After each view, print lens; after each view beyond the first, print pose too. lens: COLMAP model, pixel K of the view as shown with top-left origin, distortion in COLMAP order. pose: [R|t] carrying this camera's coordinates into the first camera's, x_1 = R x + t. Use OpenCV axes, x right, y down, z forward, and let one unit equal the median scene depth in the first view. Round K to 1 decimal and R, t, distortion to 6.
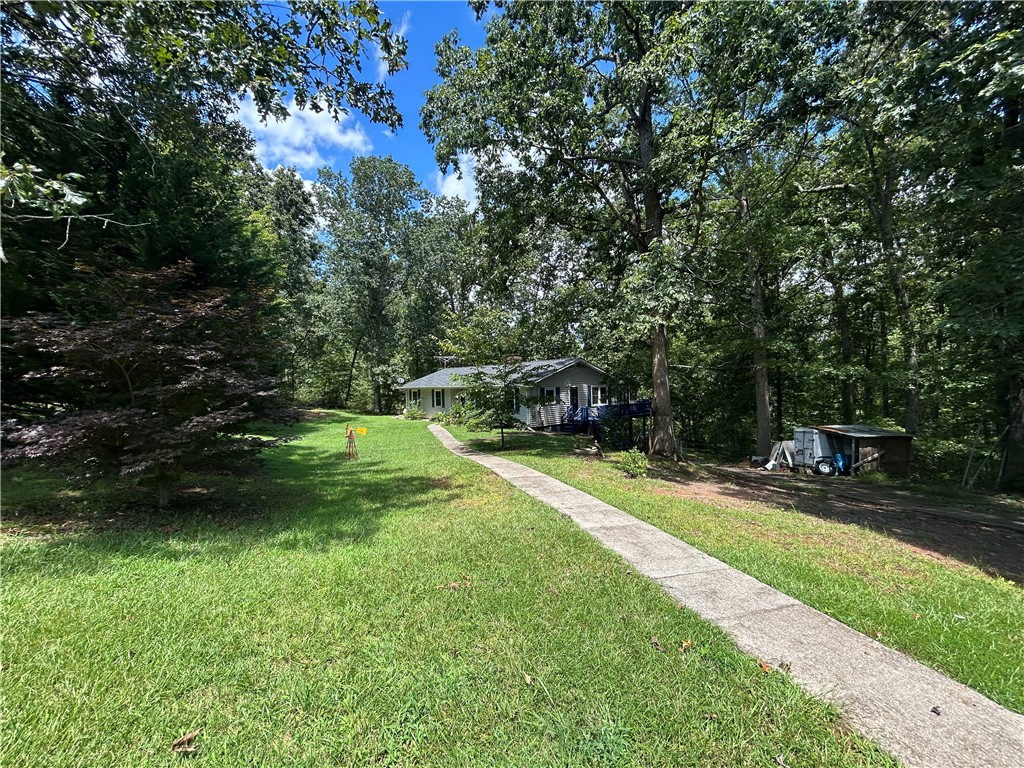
lens RADIAL K [[418.3, 0, 514.5], [0, 418.3, 389.0], [0, 0, 1]] dist [0.001753, 0.001132]
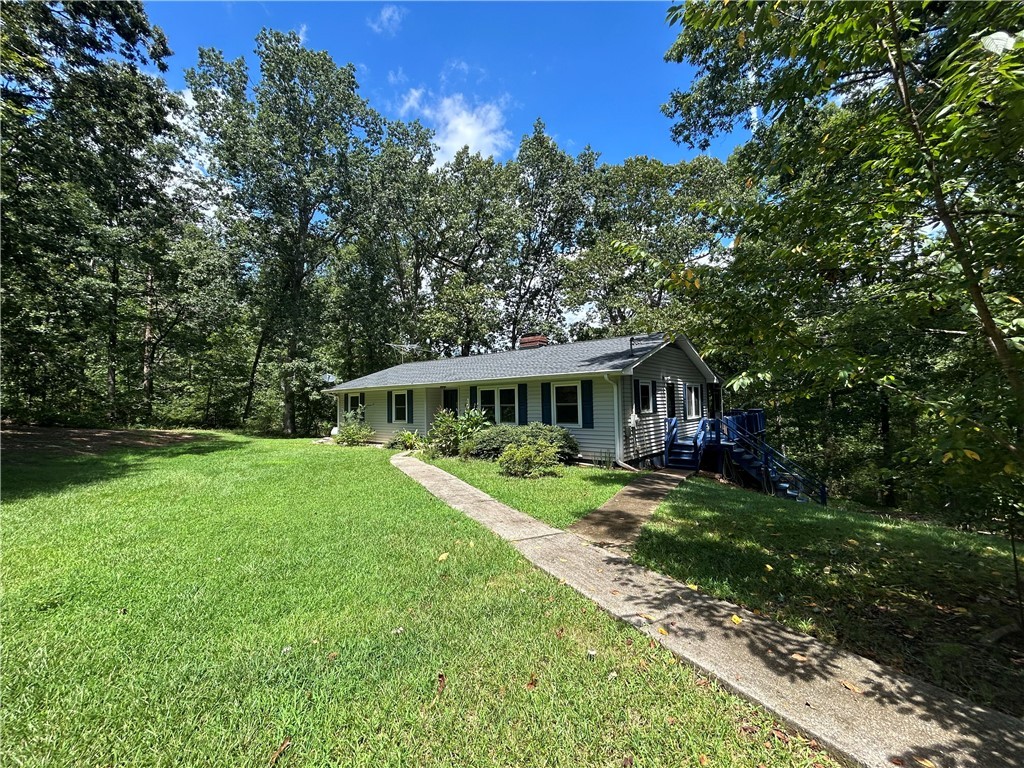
lens RADIAL K [[418.3, 0, 507.2], [0, 418.3, 381.2], [0, 0, 1]] dist [0.001753, 0.001132]
pose [[0.988724, 0.012855, 0.149195, -0.098095], [-0.002738, 0.997694, -0.067819, 0.020003], [-0.149723, 0.066646, 0.986479, 0.333321]]
